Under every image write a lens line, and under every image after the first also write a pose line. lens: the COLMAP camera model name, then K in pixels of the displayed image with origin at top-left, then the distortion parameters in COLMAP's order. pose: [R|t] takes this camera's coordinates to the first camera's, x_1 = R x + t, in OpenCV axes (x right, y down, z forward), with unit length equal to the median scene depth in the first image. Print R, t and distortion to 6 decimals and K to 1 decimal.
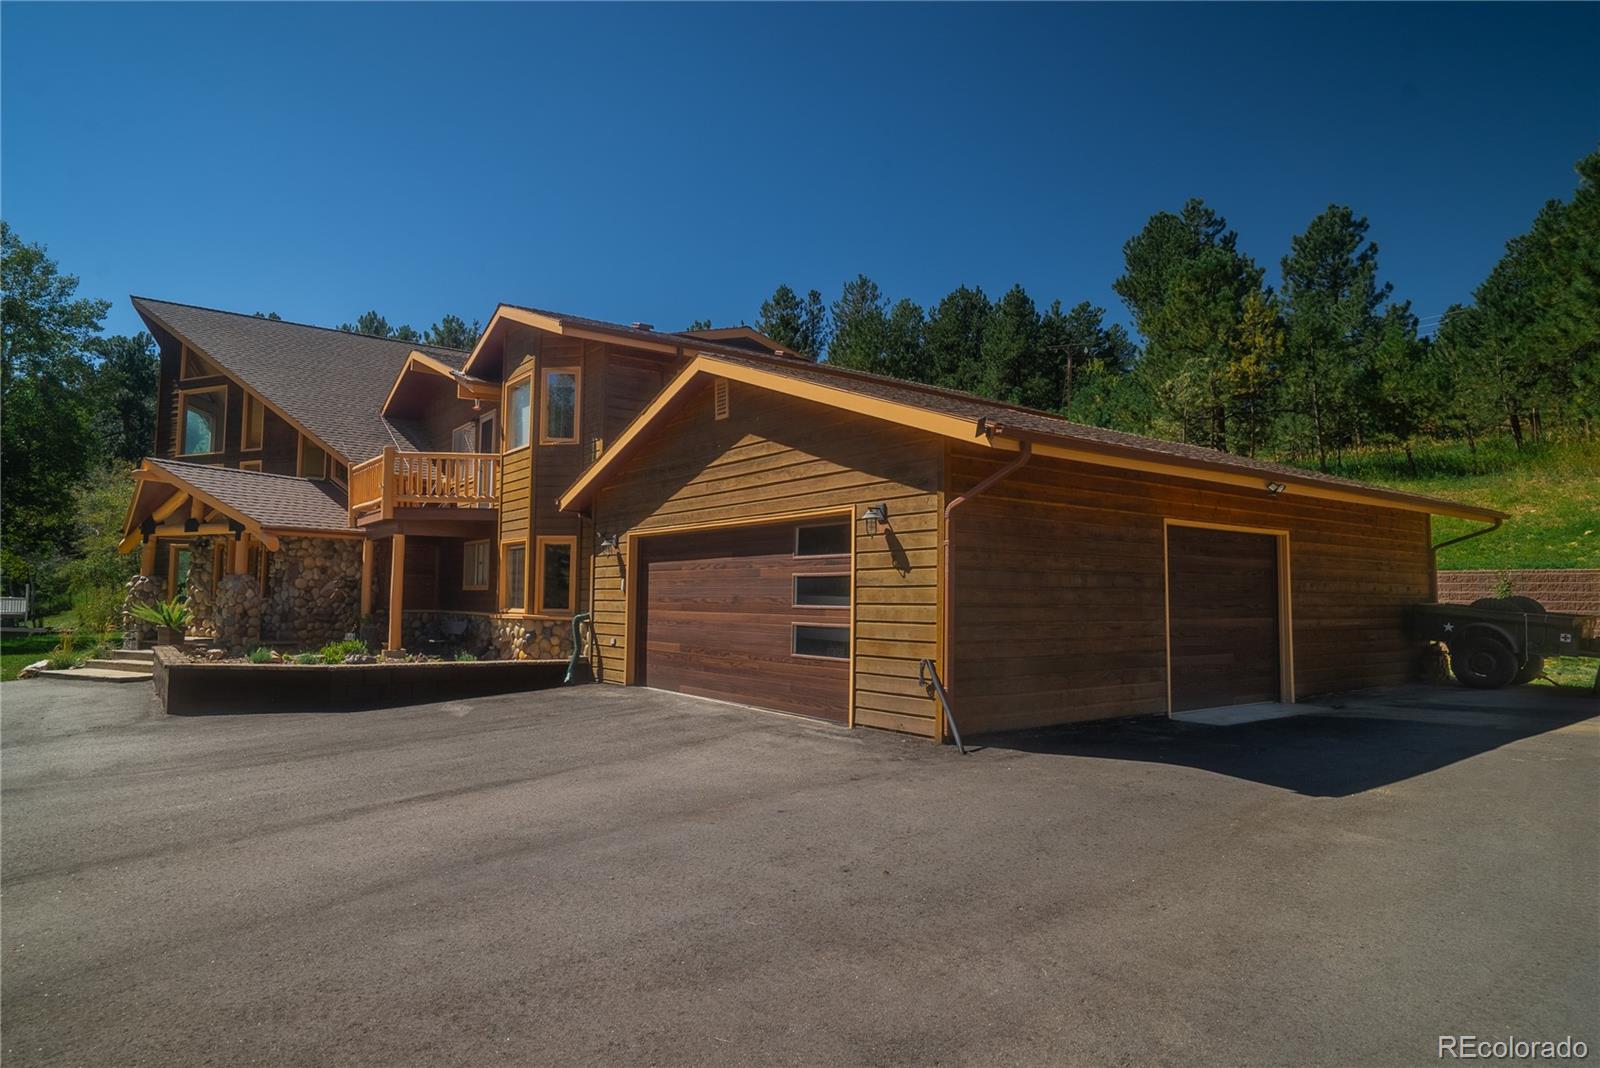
lens RADIAL K [[918.1, 0, 804.1], [0, 918.1, 536.4], [0, 0, 1]] dist [-0.016671, 0.003559]
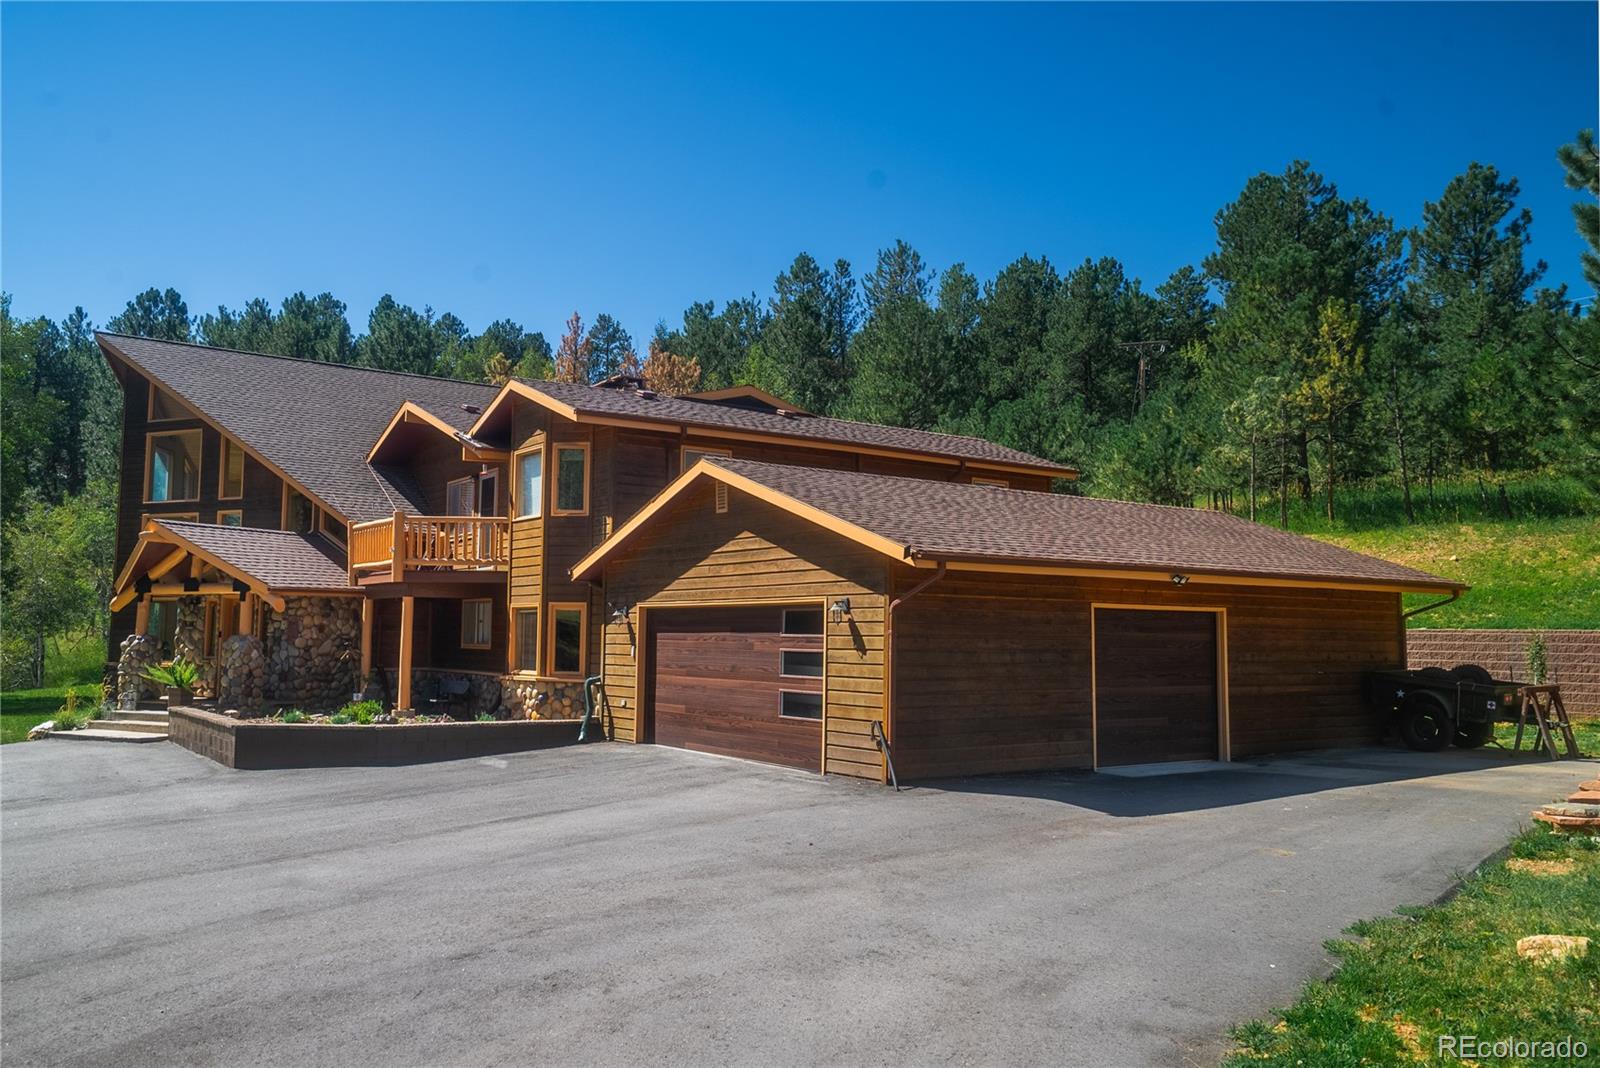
lens RADIAL K [[1253.2, 0, 804.1], [0, 1253.2, 534.0], [0, 0, 1]] dist [0.035048, -0.009182]
pose [[0.999562, -0.001208, -0.029557, 0.043398], [0.000837, 0.999921, -0.012540, -0.057023], [0.029570, 0.012509, 0.999484, -0.411967]]
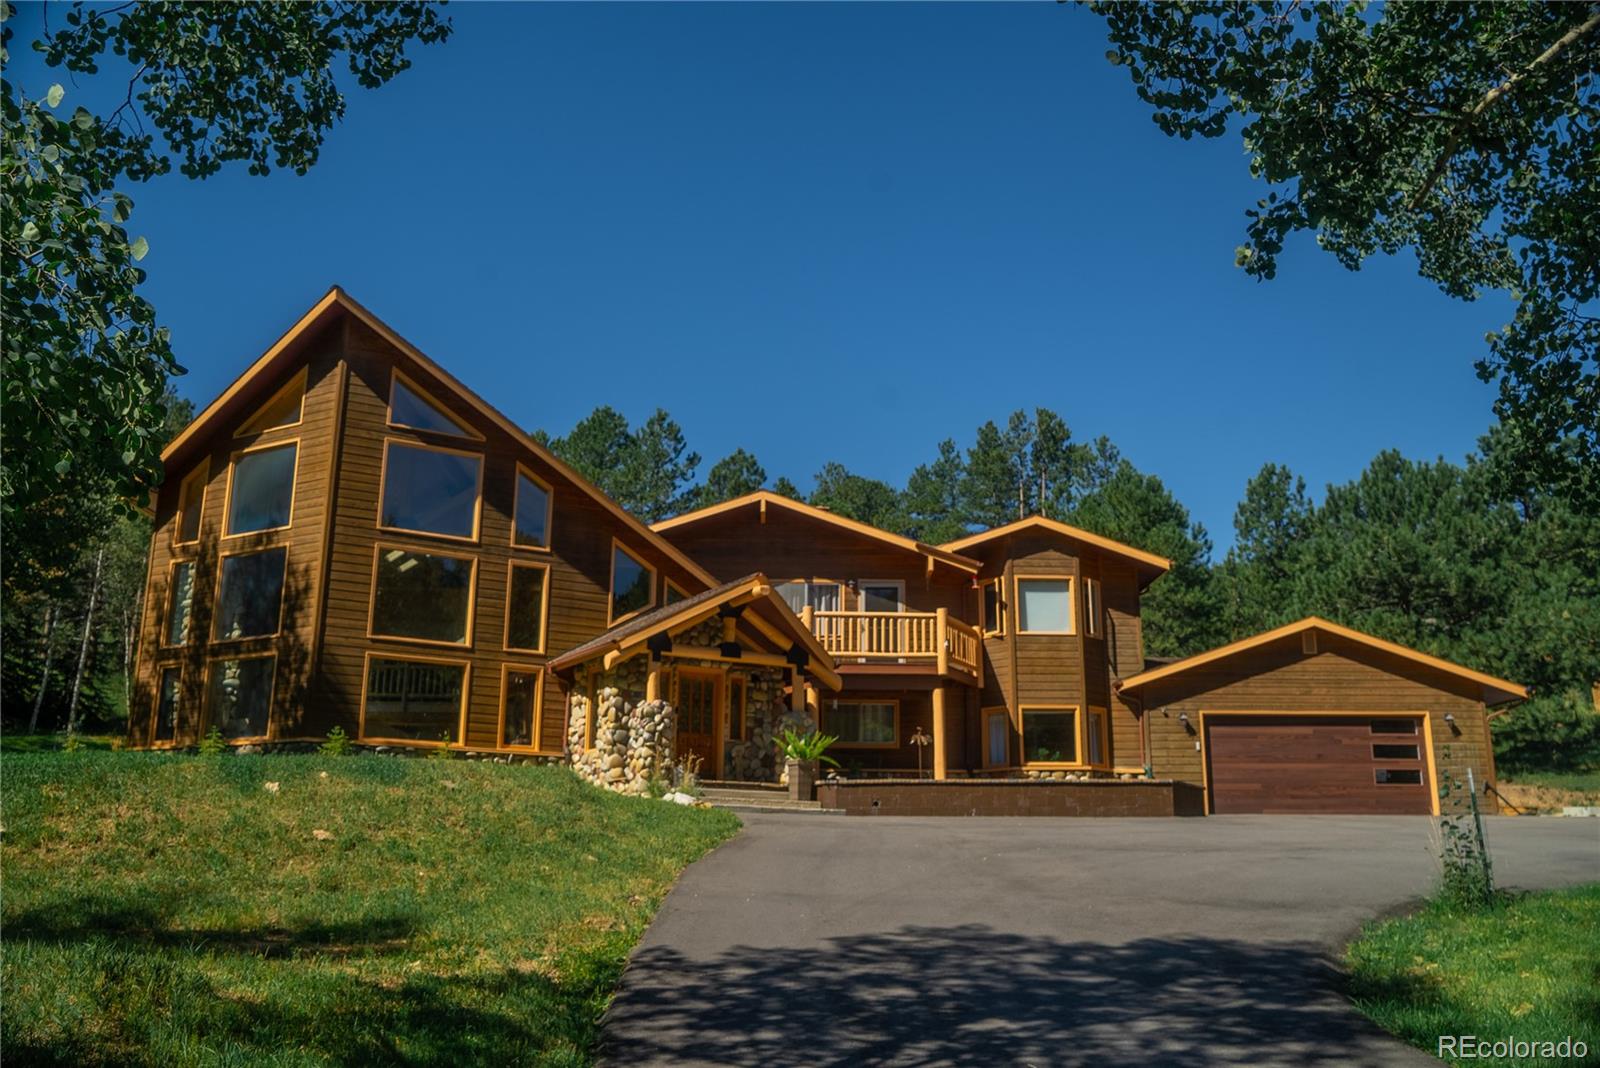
lens RADIAL K [[1355.5, 0, 770.0], [0, 1355.5, 554.1], [0, 0, 1]] dist [-0.046355, 0.023047]
pose [[0.599030, 0.184082, 0.779279, -1.958931], [-0.062328, 0.980982, -0.183817, 0.159473], [-0.798297, 0.061541, 0.599112, 0.184125]]
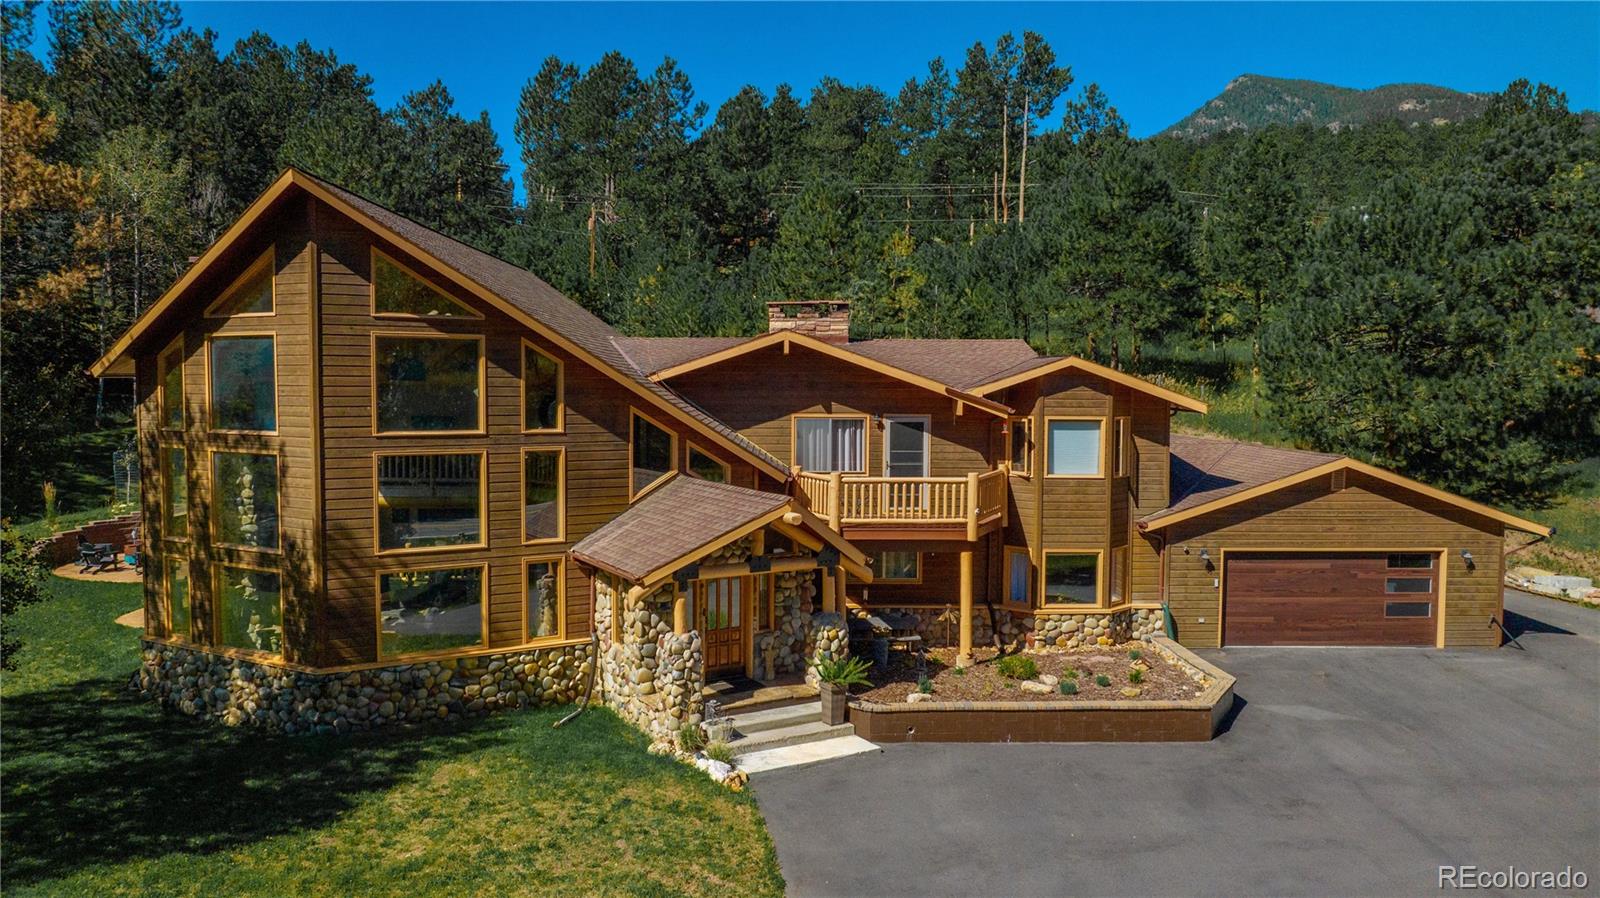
lens RADIAL K [[1122.4, 0, 785.7], [0, 1122.4, 455.9], [0, 0, 1]] dist [-0.008723, -0.003235]
pose [[0.585543, -0.072254, 0.807415, -1.723693], [-0.054673, 0.990232, 0.128263, -0.291447], [-0.808796, -0.119247, 0.575873, 0.439868]]
